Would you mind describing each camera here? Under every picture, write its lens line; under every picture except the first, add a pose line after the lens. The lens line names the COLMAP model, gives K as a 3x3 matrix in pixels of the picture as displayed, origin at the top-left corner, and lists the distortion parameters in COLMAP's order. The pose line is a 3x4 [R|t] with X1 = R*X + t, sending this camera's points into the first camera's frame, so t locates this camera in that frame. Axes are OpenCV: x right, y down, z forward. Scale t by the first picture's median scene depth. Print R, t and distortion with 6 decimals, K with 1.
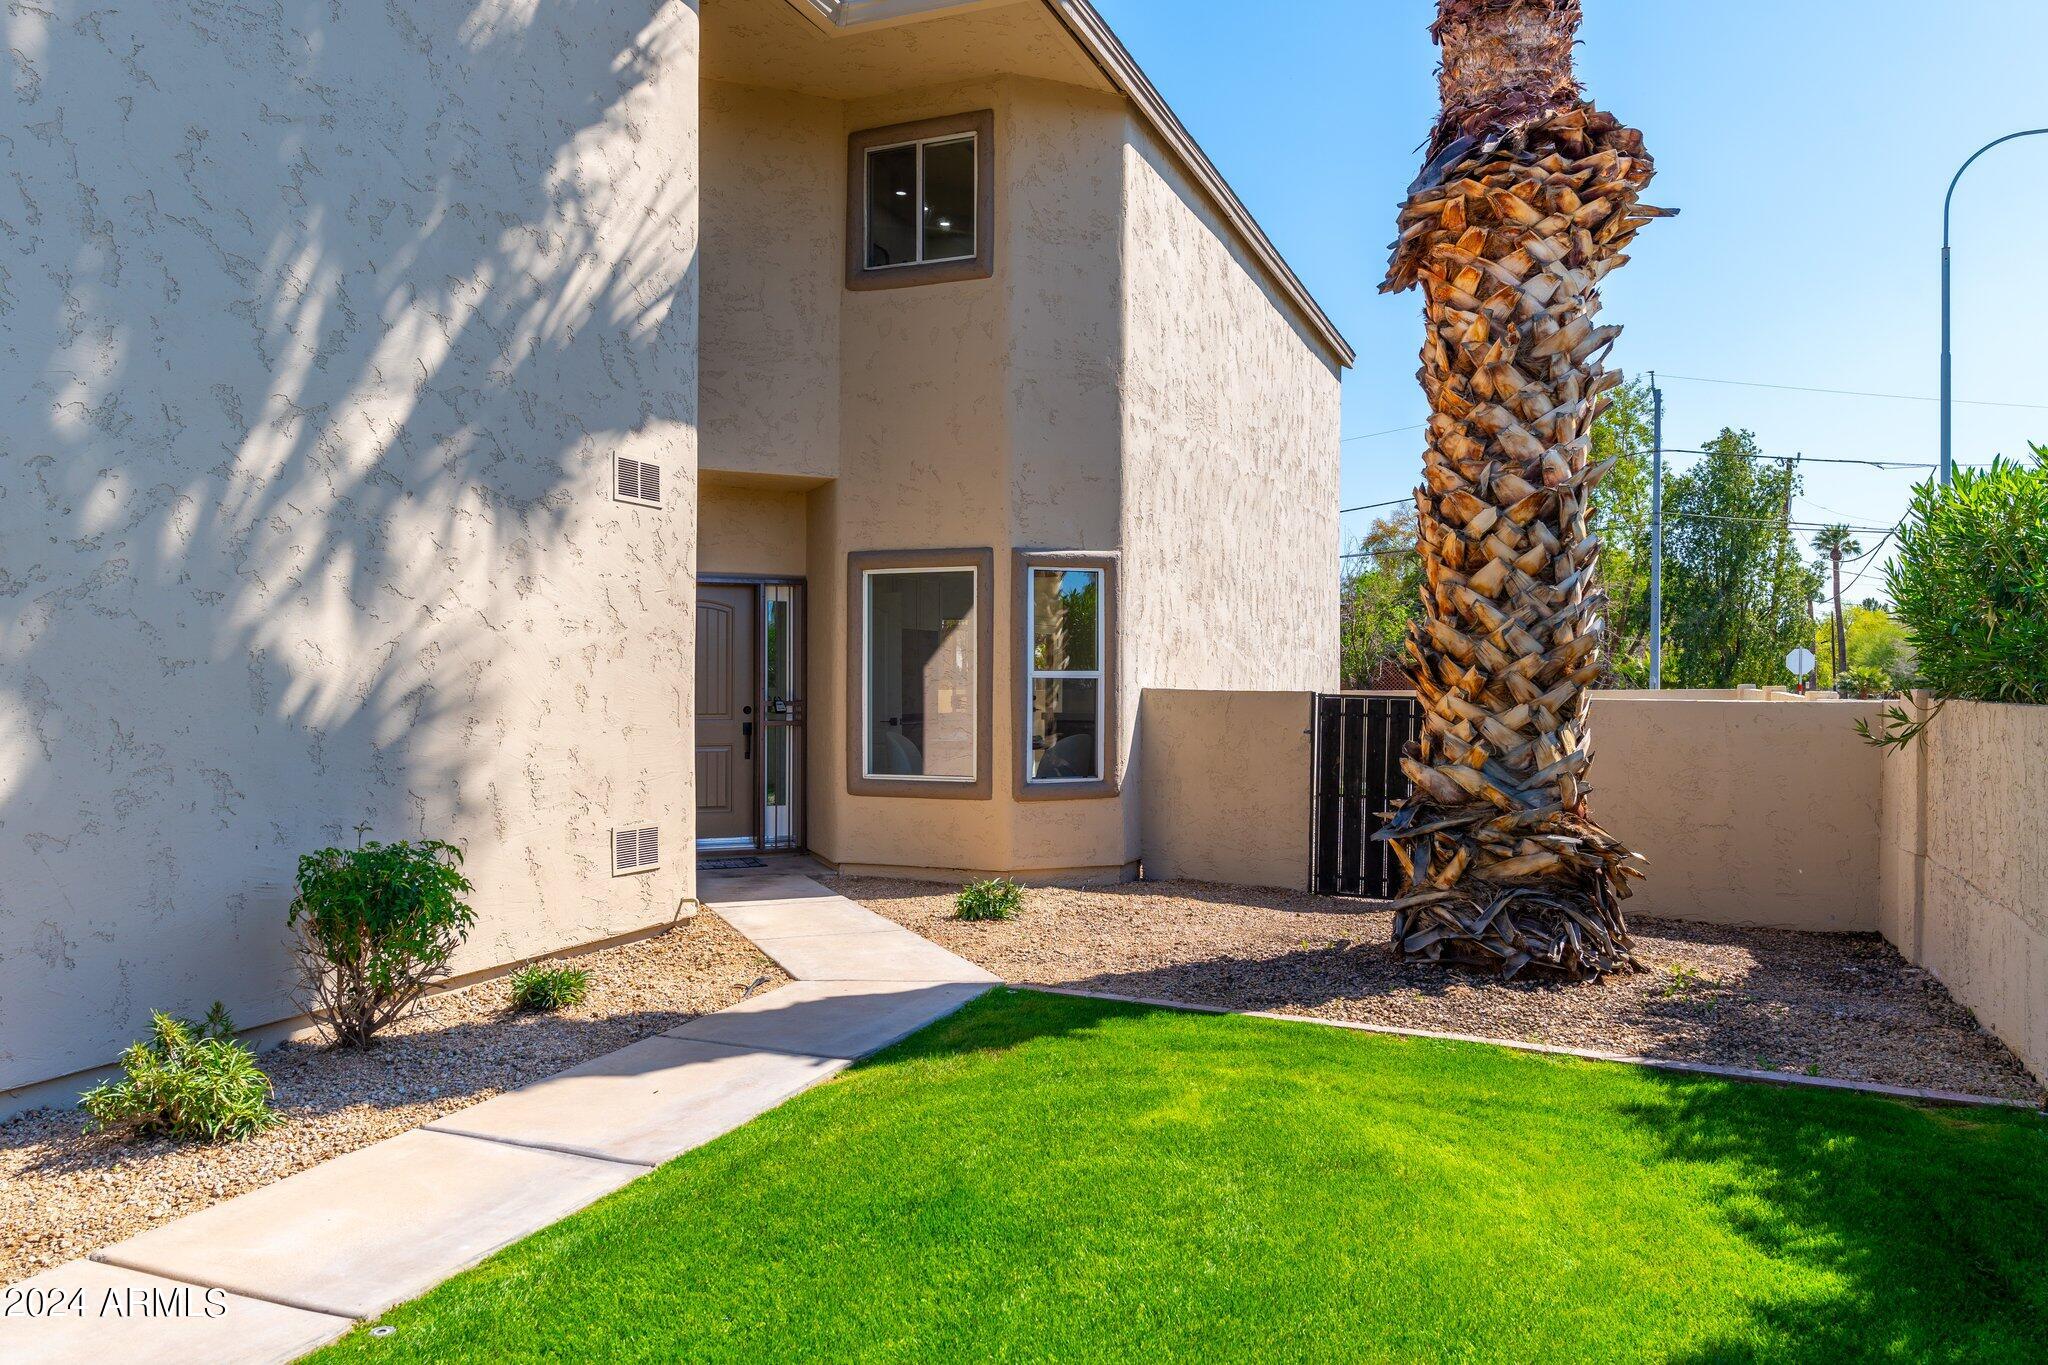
lens RADIAL K [[1468.8, 0, 1017.3], [0, 1468.8, 684.9], [0, 0, 1]] dist [-0.005181, 0.001067]
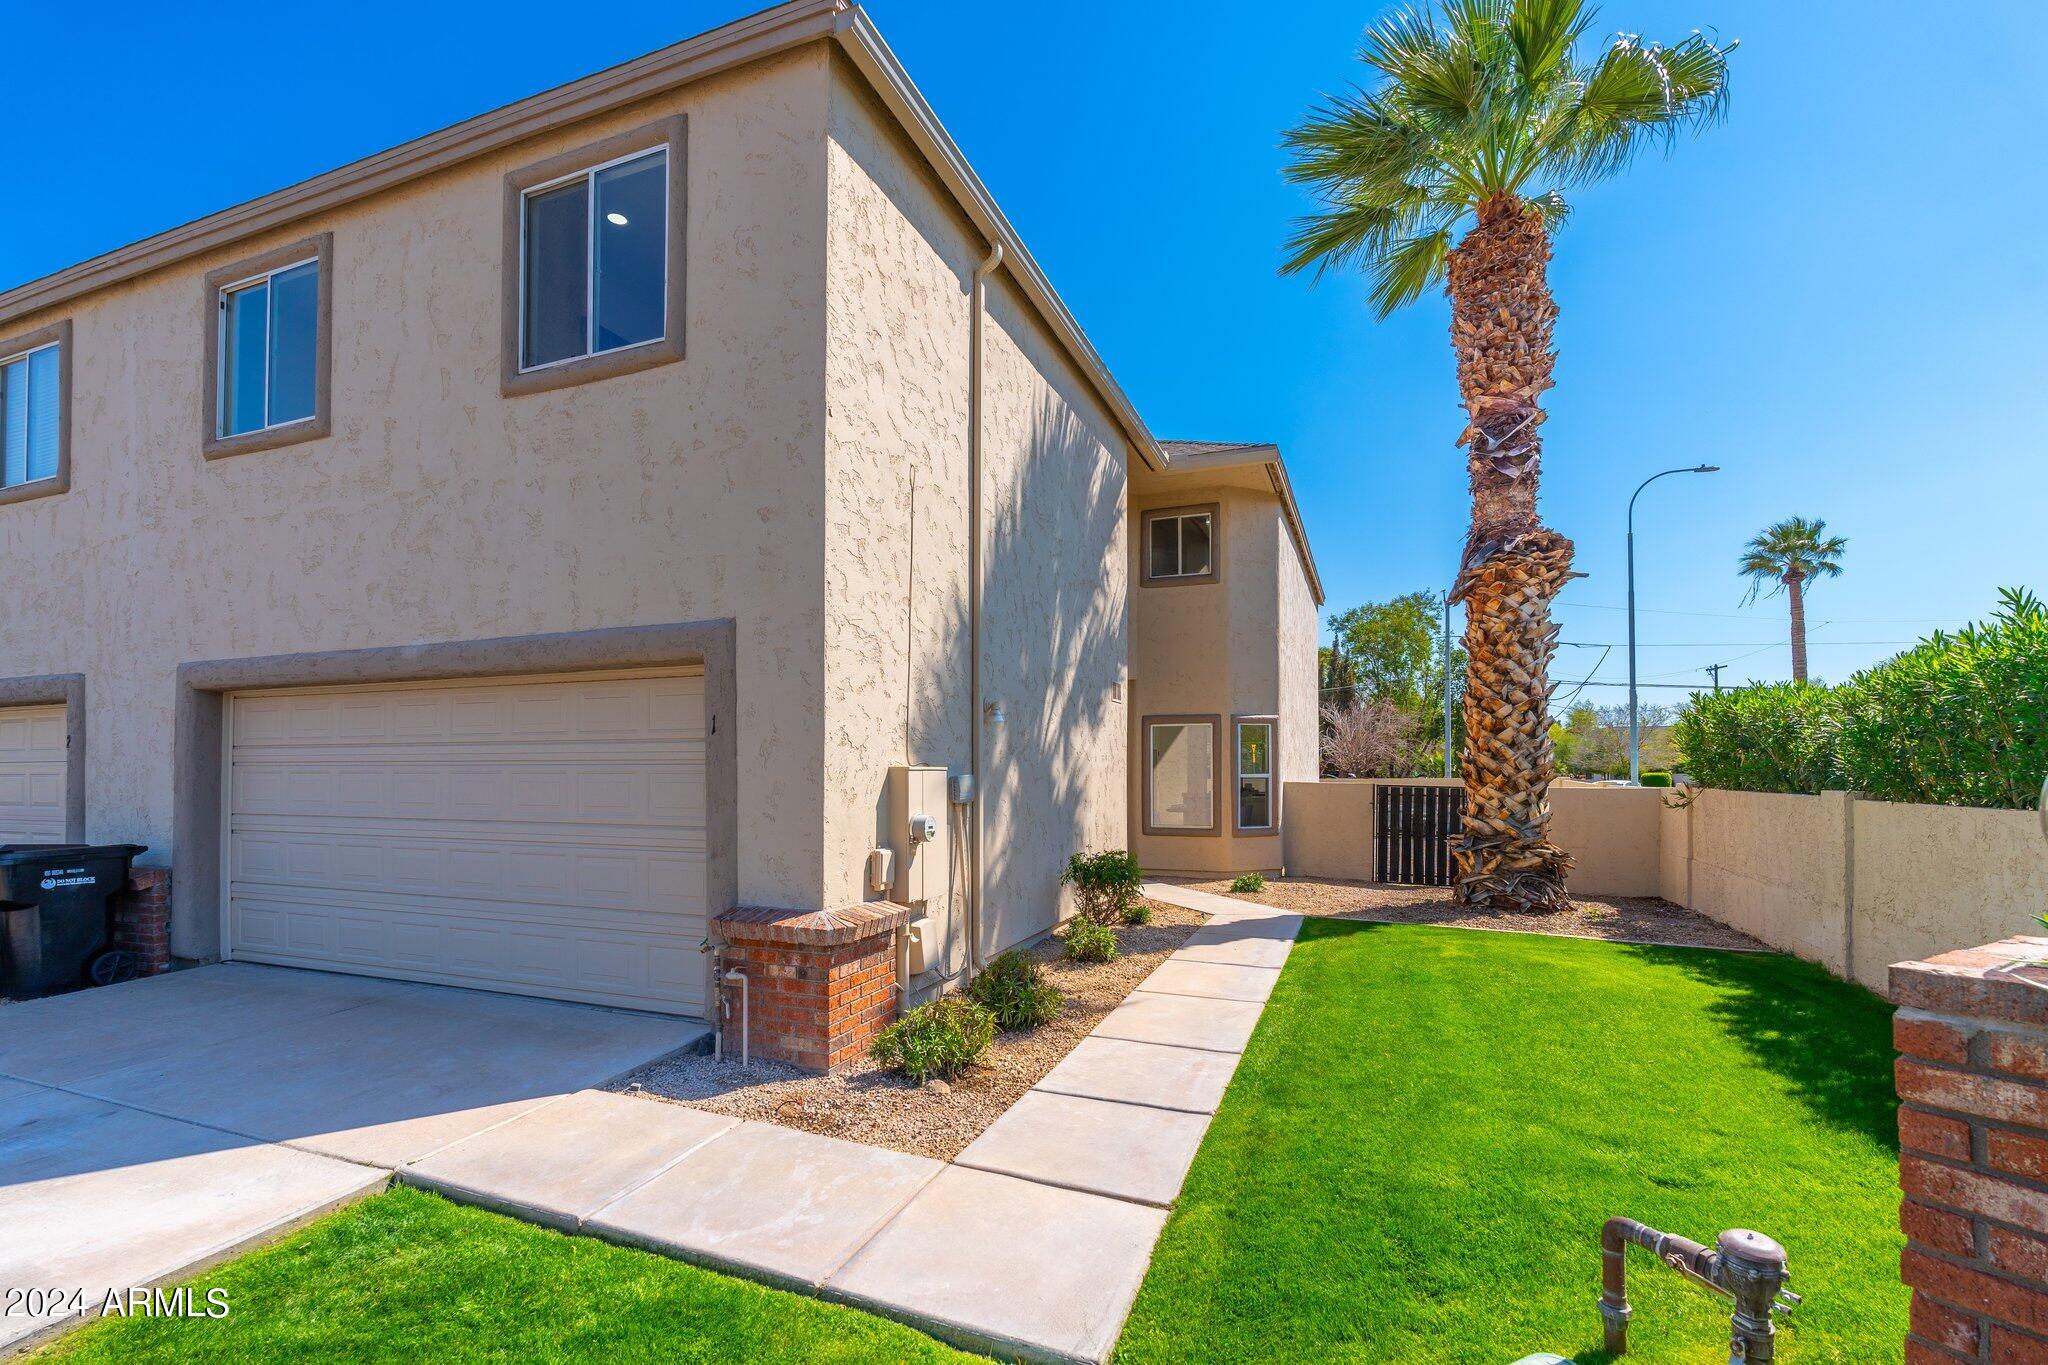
lens RADIAL K [[909.3, 0, 1035.7], [0, 909.3, 752.3], [0, 0, 1]] dist [-0.004245, 0.000545]
pose [[0.999918, -0.003126, 0.012414, -0.422655], [0.003397, 0.999754, -0.021927, -0.018864], [-0.012343, 0.021967, 0.999683, -0.390668]]
